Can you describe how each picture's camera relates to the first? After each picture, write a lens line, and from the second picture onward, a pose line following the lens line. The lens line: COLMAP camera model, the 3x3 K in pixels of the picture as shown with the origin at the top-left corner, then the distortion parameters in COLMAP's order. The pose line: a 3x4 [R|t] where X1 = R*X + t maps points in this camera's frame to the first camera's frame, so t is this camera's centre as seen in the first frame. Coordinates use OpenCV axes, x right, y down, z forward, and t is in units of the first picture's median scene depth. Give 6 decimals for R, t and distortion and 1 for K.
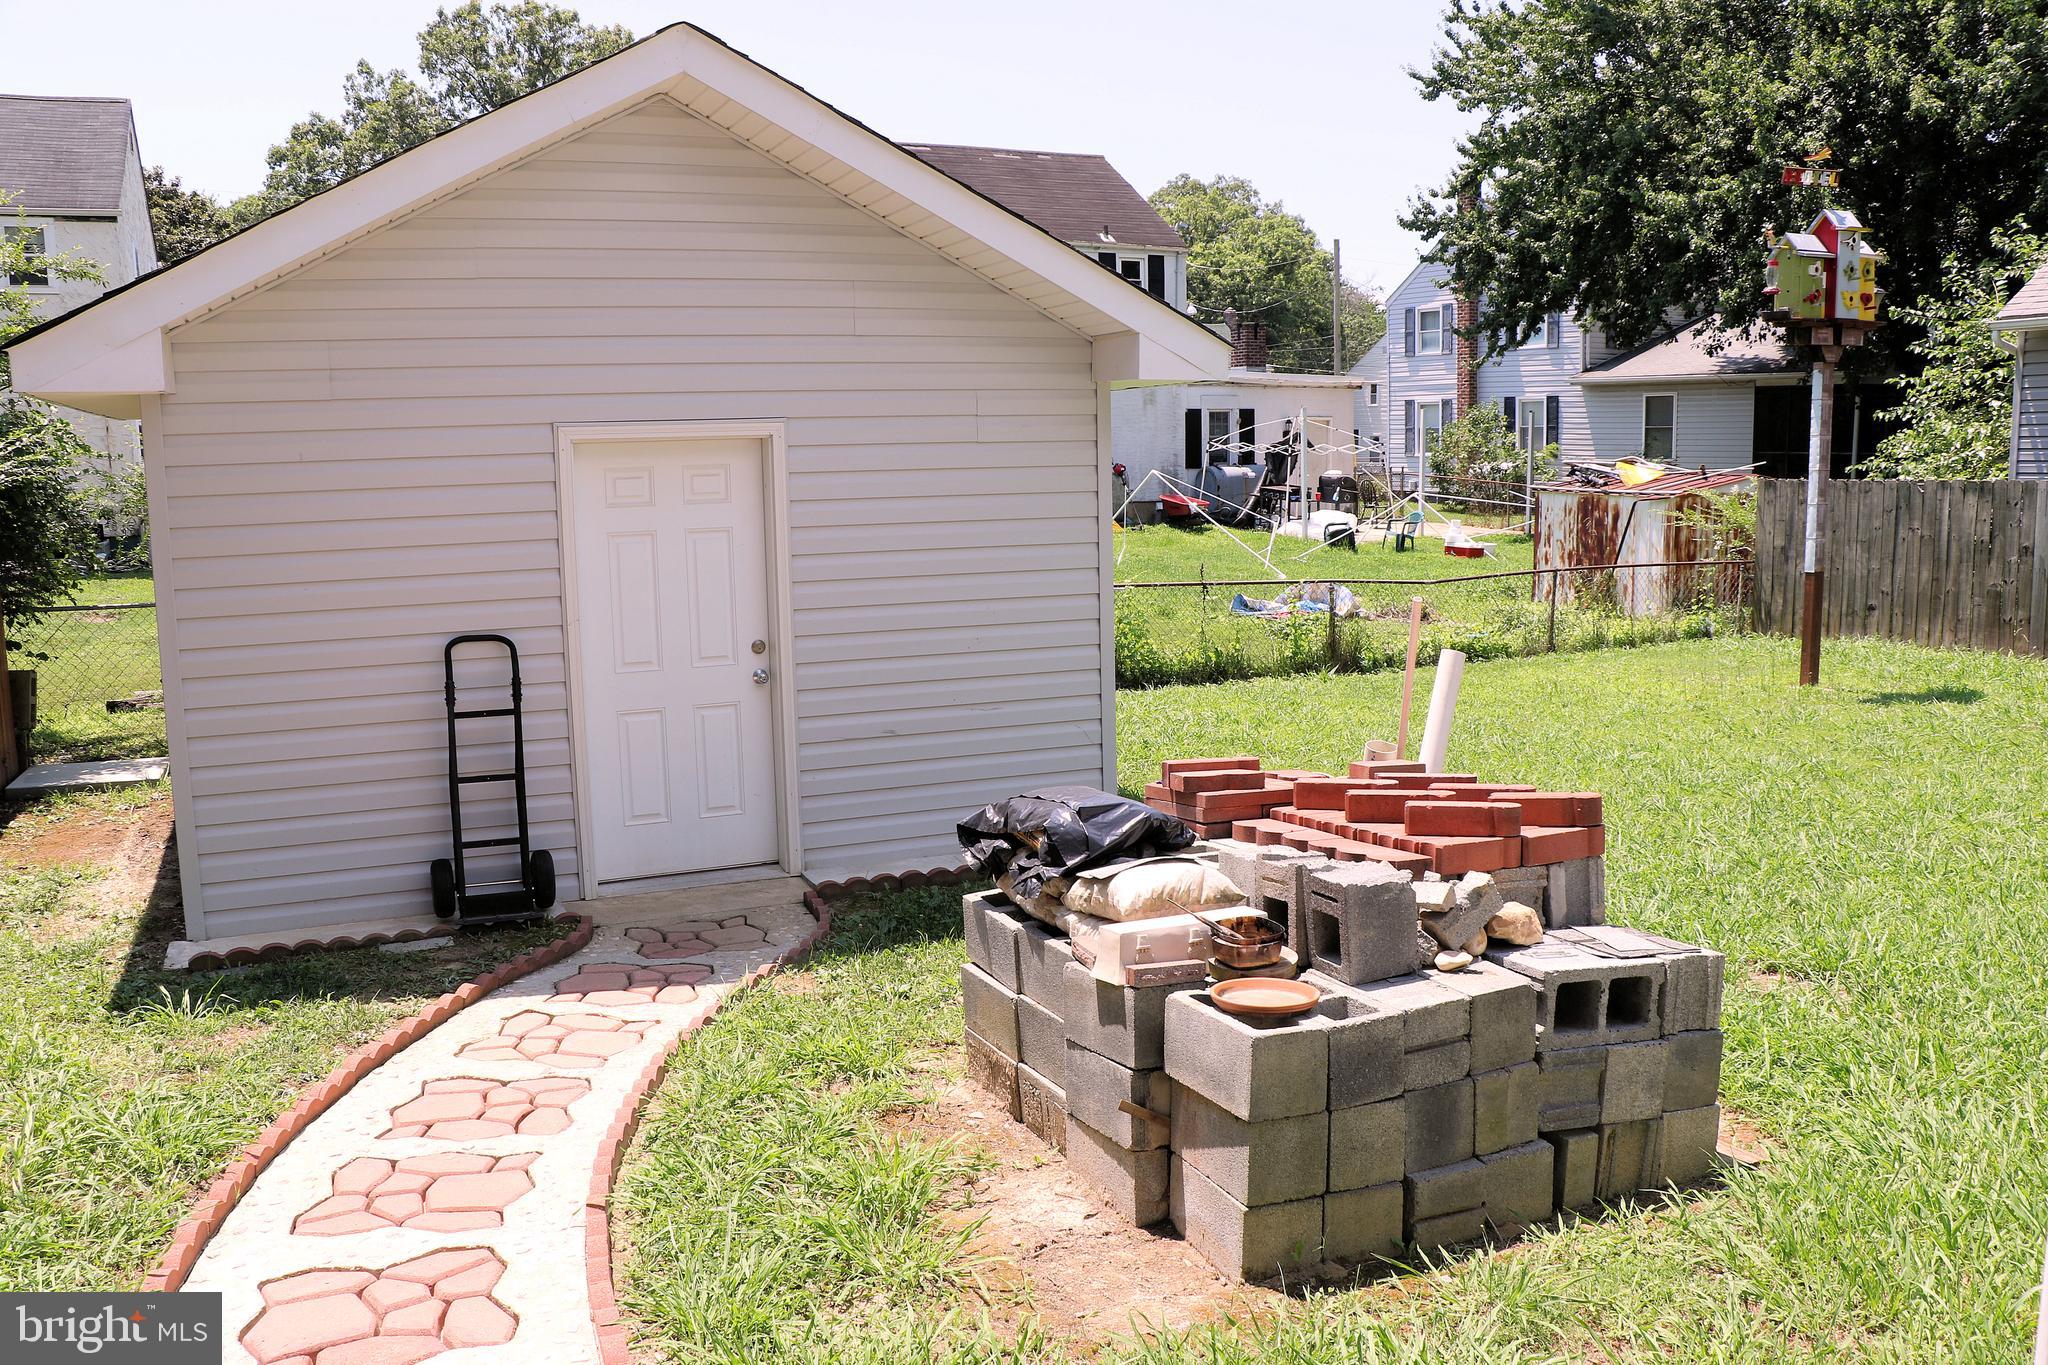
lens RADIAL K [[1662.2, 0, 1024.0], [0, 1662.2, 682.5], [0, 0, 1]] dist [-0.244401, 0.279691]
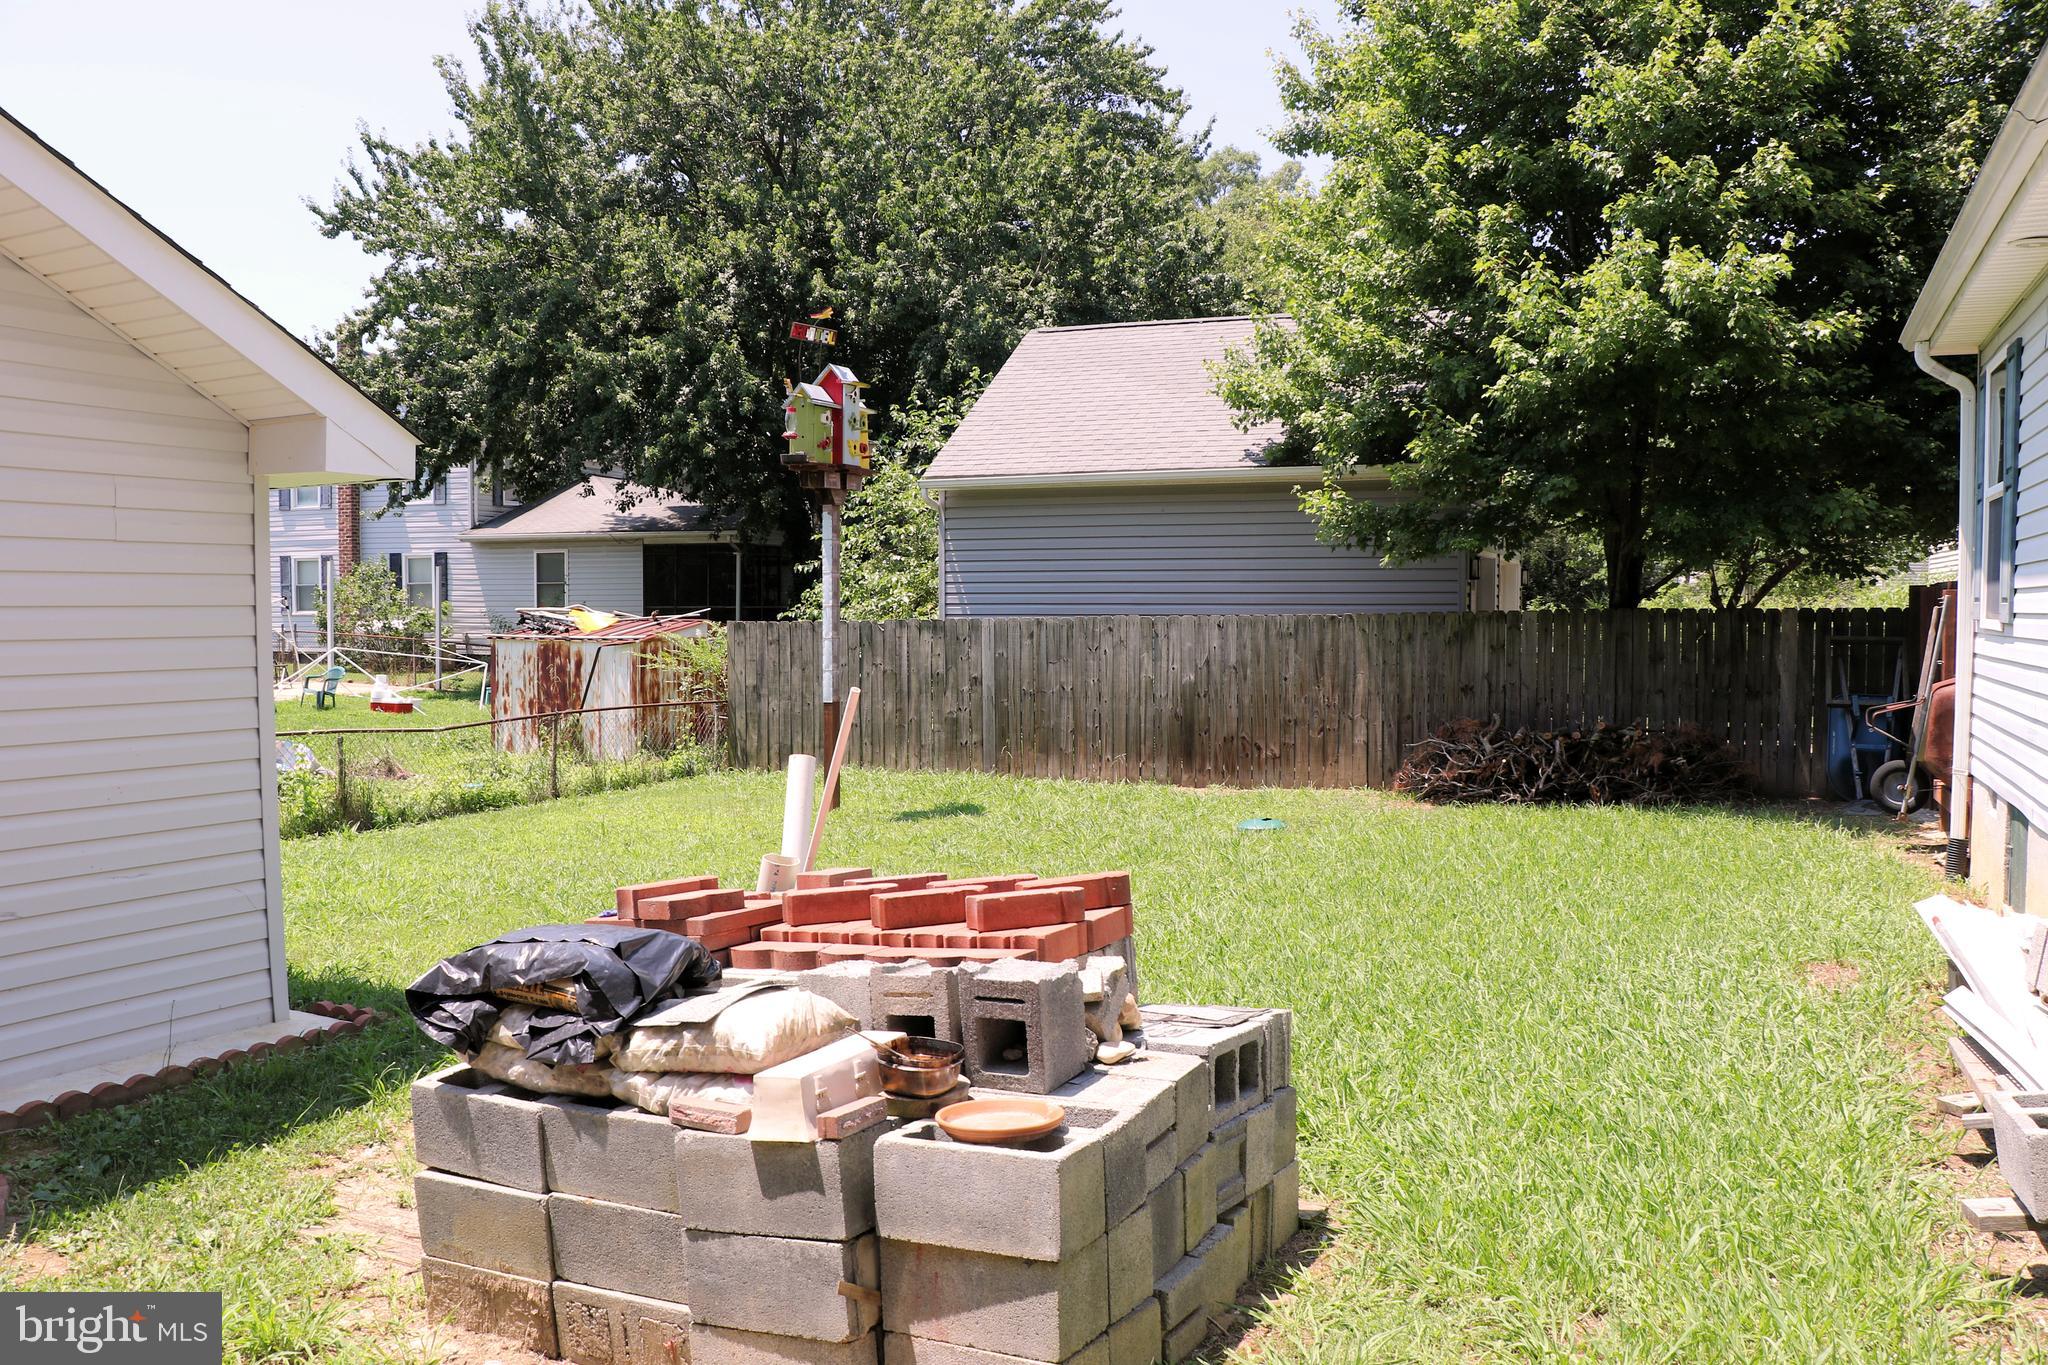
lens RADIAL K [[1644.3, 0, 1021.7], [0, 1644.3, 728.7], [0, 0, 1]] dist [-0.172230, 0.171312]
pose [[0.772781, -0.030714, 0.633929, -0.079597], [0.076420, 0.996064, -0.044898, 0.005535], [-0.630055, 0.083142, 0.772087, 0.065929]]
